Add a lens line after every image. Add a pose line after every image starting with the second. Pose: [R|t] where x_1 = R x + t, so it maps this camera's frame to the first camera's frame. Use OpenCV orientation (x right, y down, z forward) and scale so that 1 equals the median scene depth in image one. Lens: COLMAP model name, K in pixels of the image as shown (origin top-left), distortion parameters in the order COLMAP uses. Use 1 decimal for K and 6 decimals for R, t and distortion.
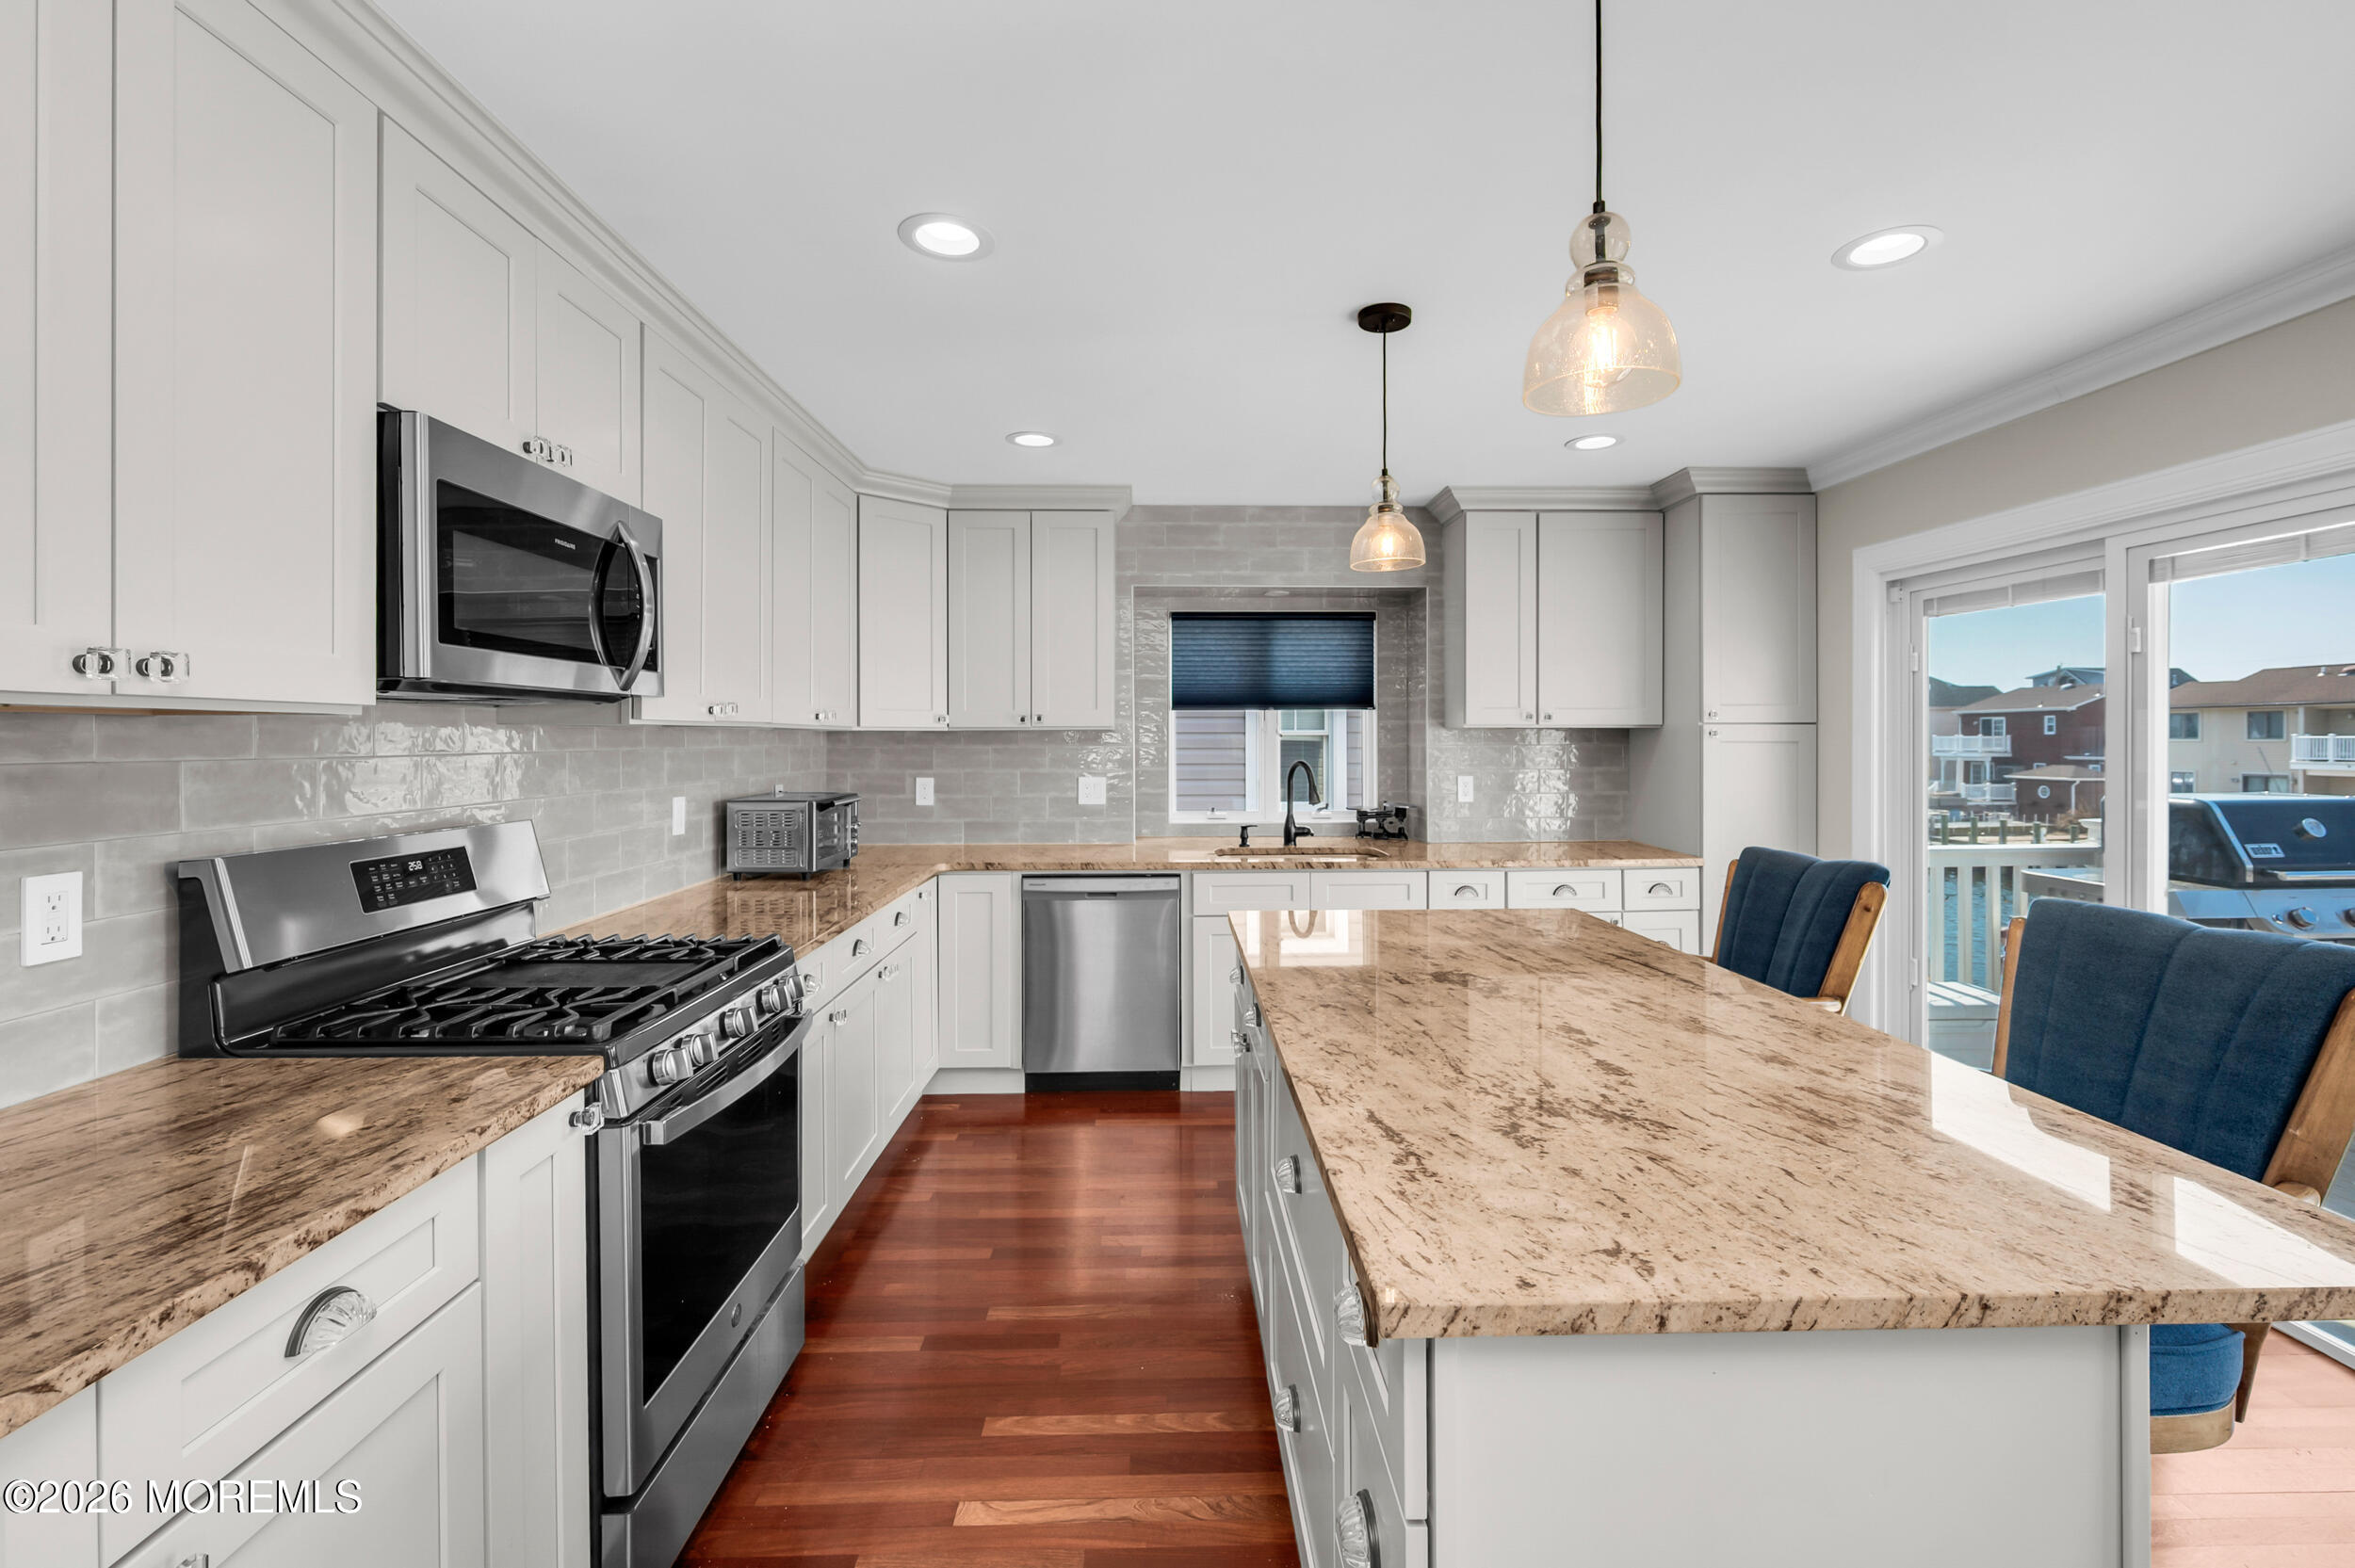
lens RADIAL K [[1014.0, 0, 1180.5], [0, 1014.0, 737.6], [0, 0, 1]] dist [-0.002601, -0.000096]
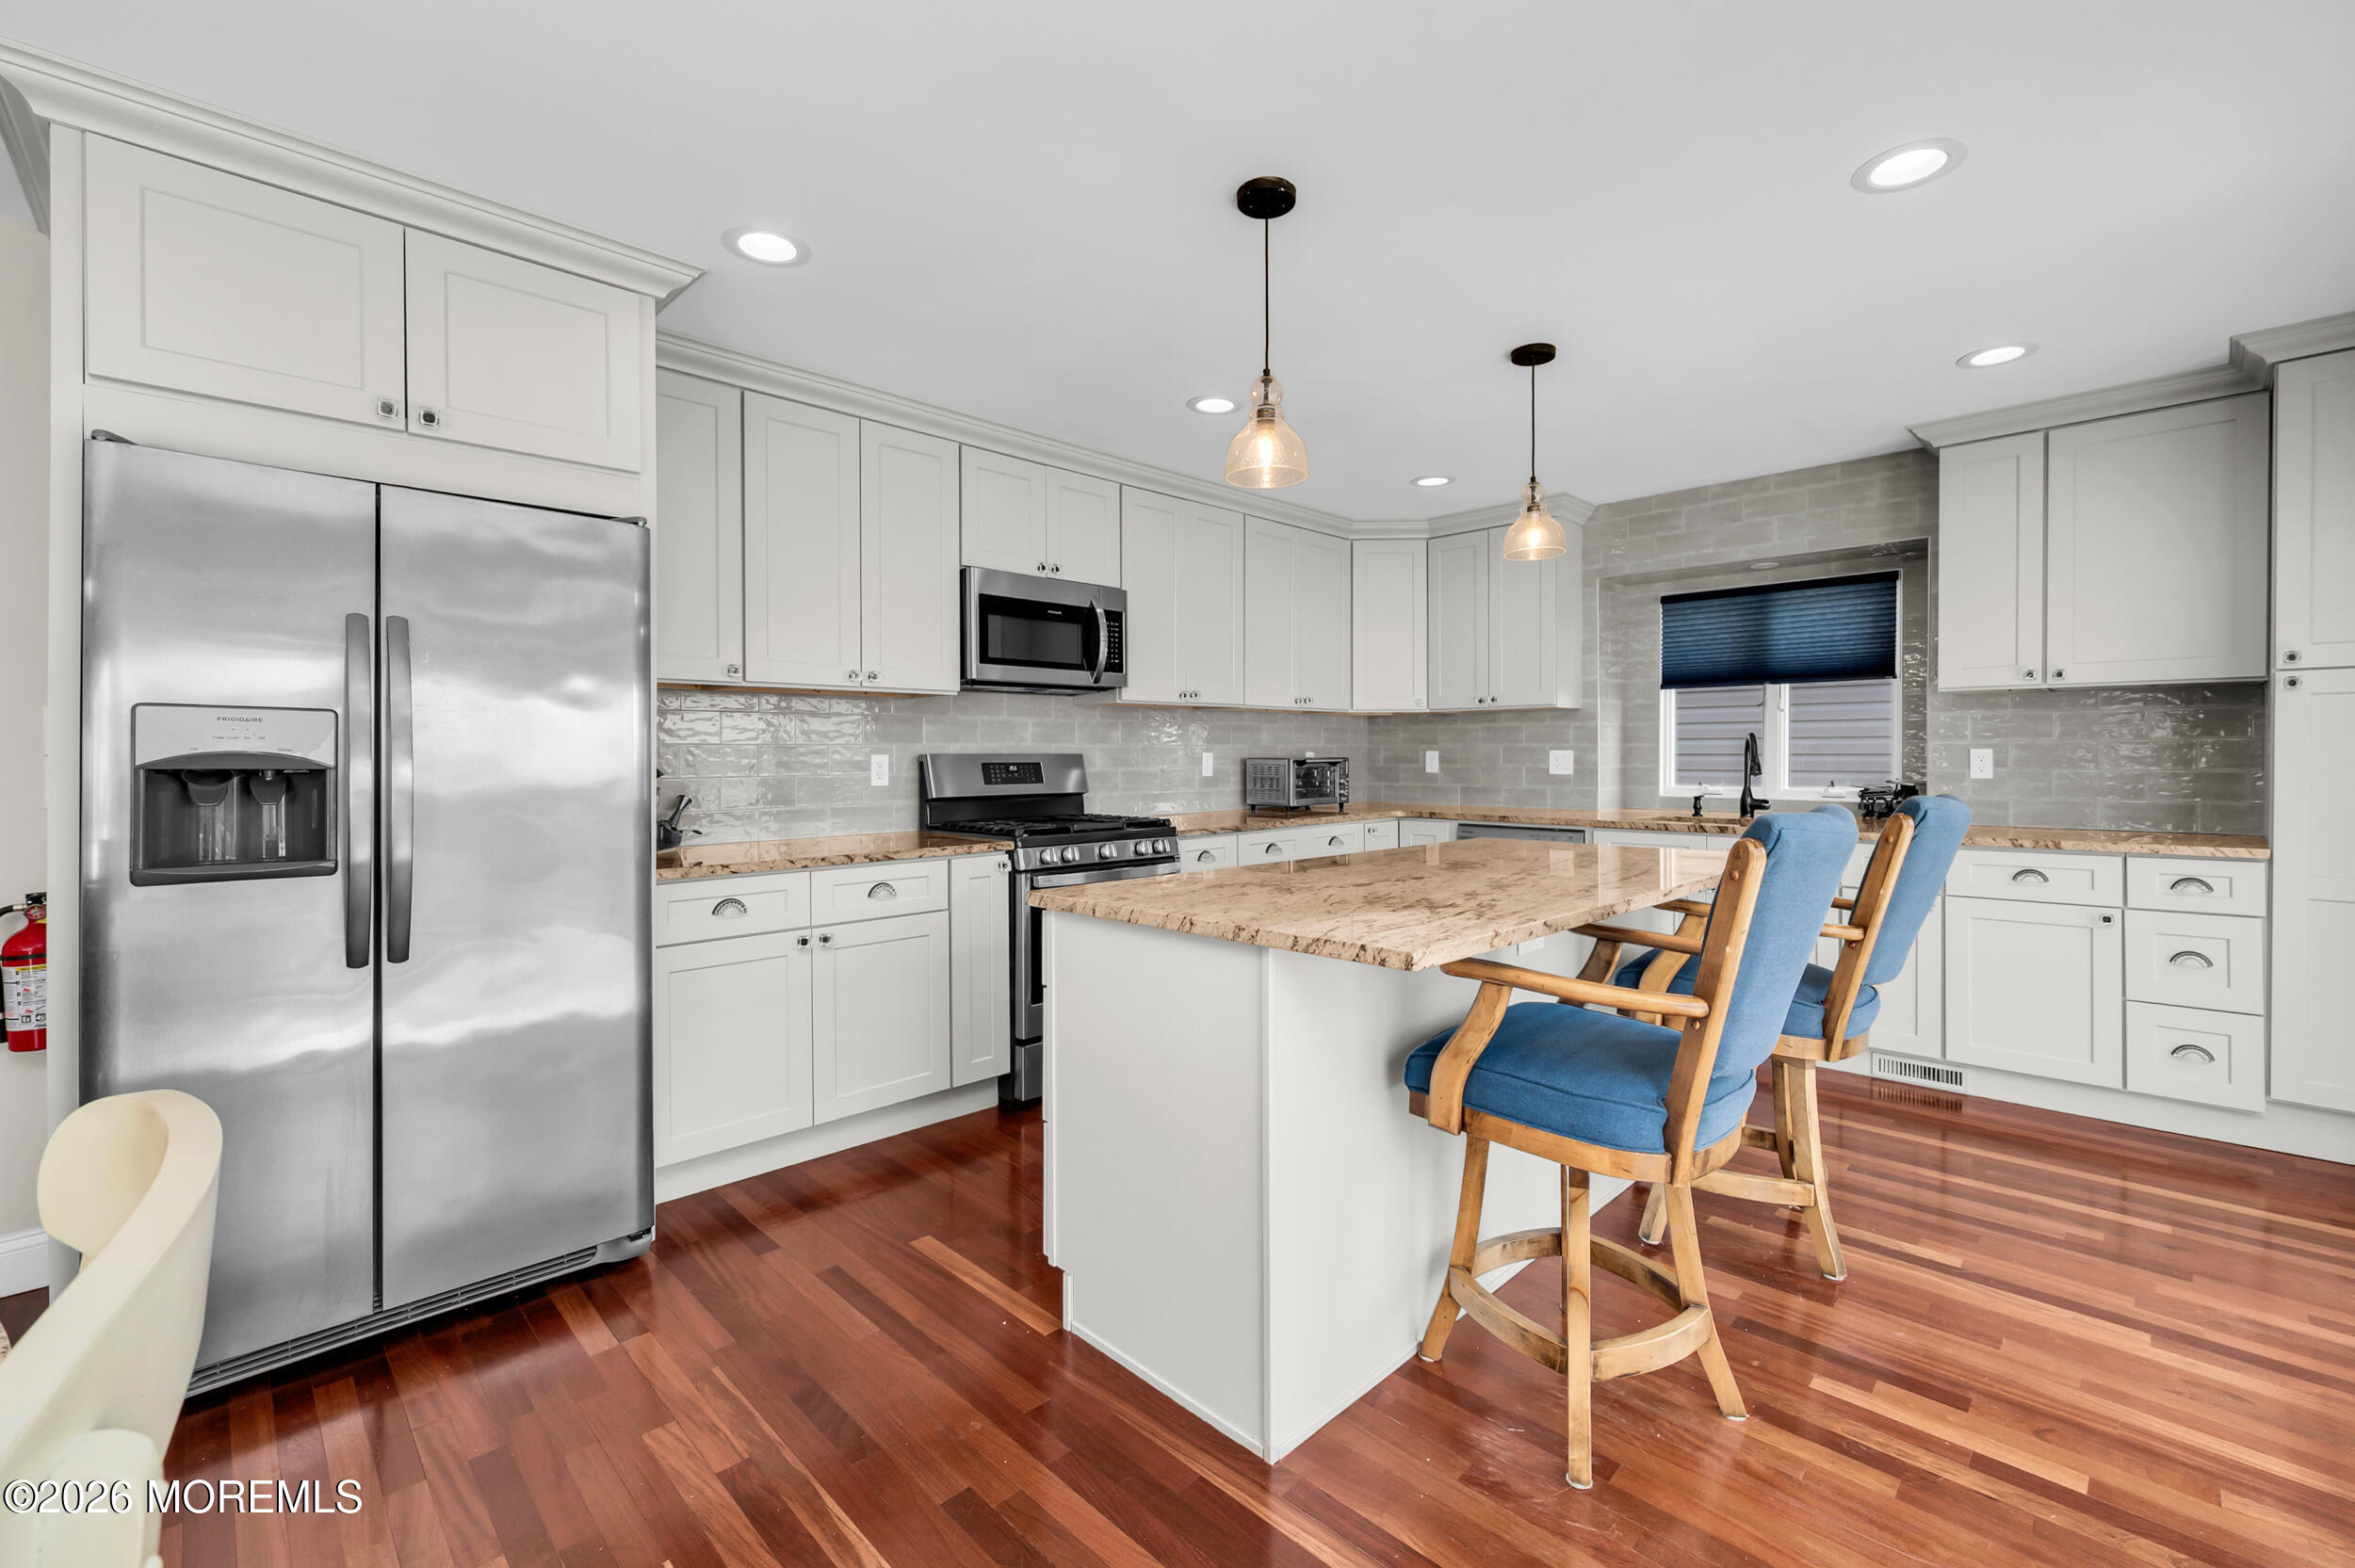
lens RADIAL K [[1008.1, 0, 1179.2], [0, 1008.1, 757.9], [0, 0, 1]] dist [0.000500, 0.000056]
pose [[0.683956, 0.002297, -0.729520, 0.596012], [0.002829, 0.999979, 0.005801, 0.052740], [0.729518, -0.006032, 0.683935, -0.121028]]
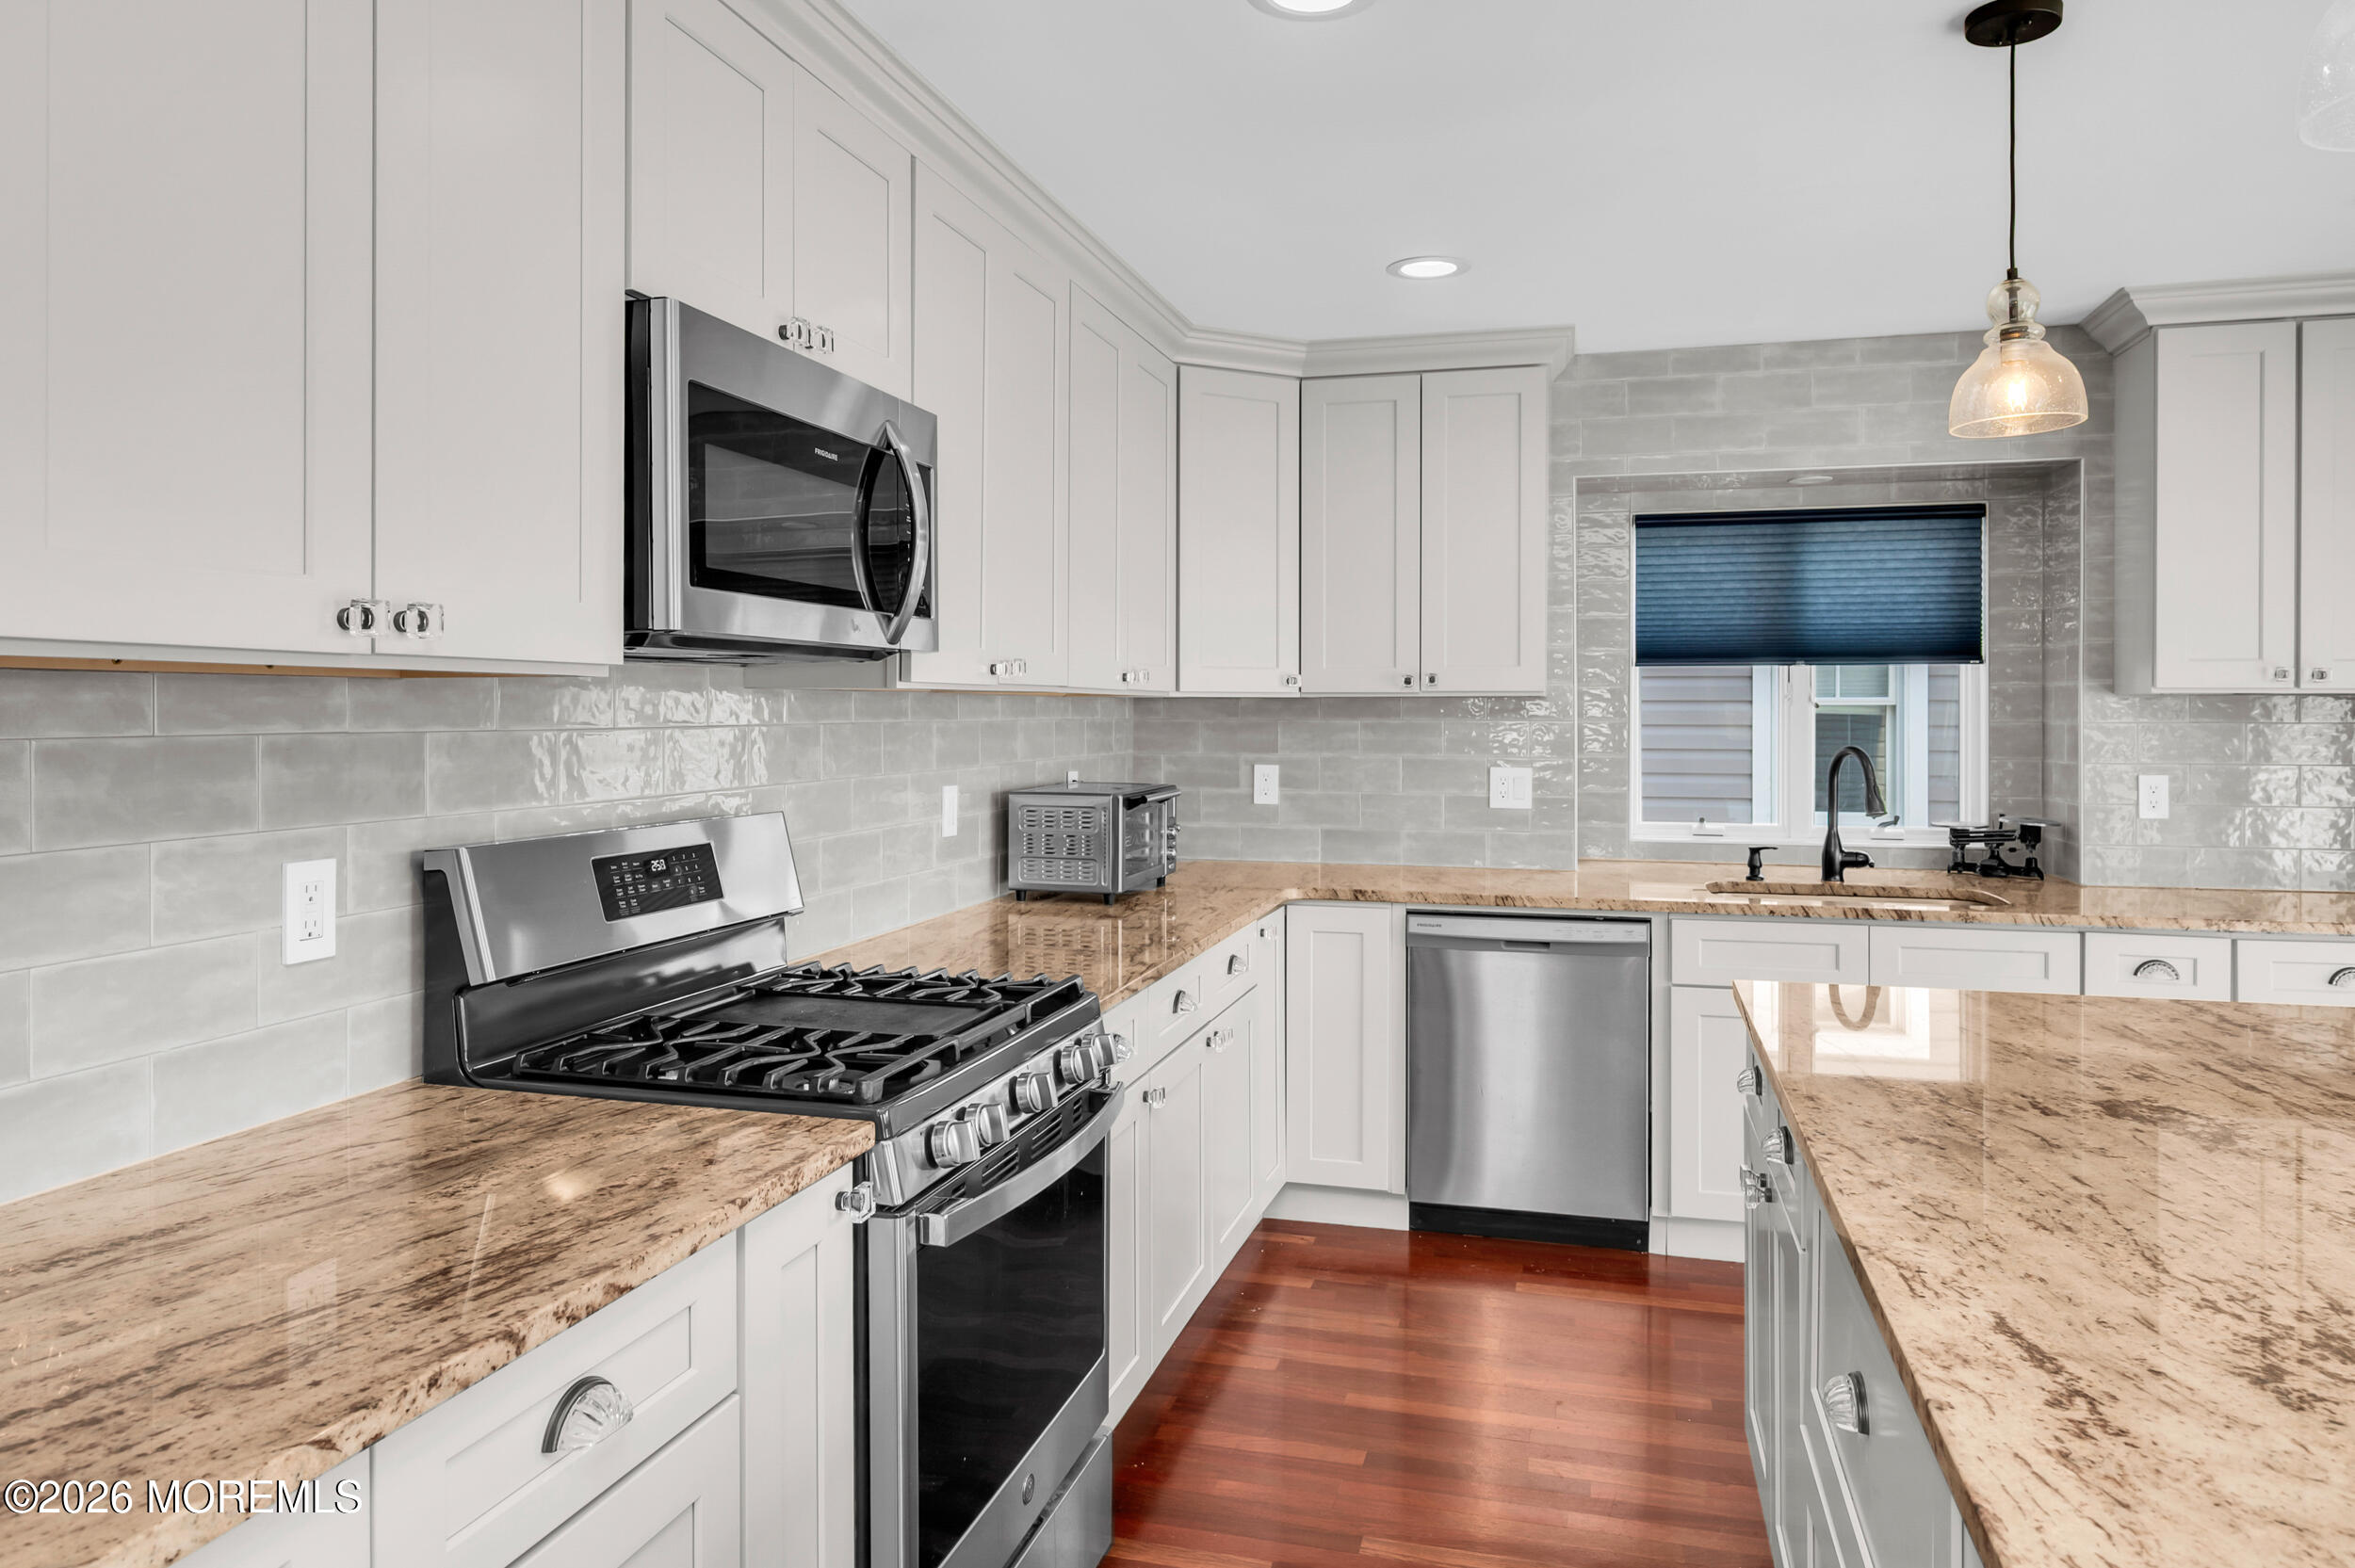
lens RADIAL K [[1498.5, 0, 1177.8], [0, 1498.5, 712.3], [0, 0, 1]] dist [-0.003168, 0.000700]
pose [[0.955644, 0.004027, -0.294498, -0.008756], [-0.003182, 0.999989, 0.003348, 0.000225], [0.294508, -0.002263, 0.955646, -0.005471]]
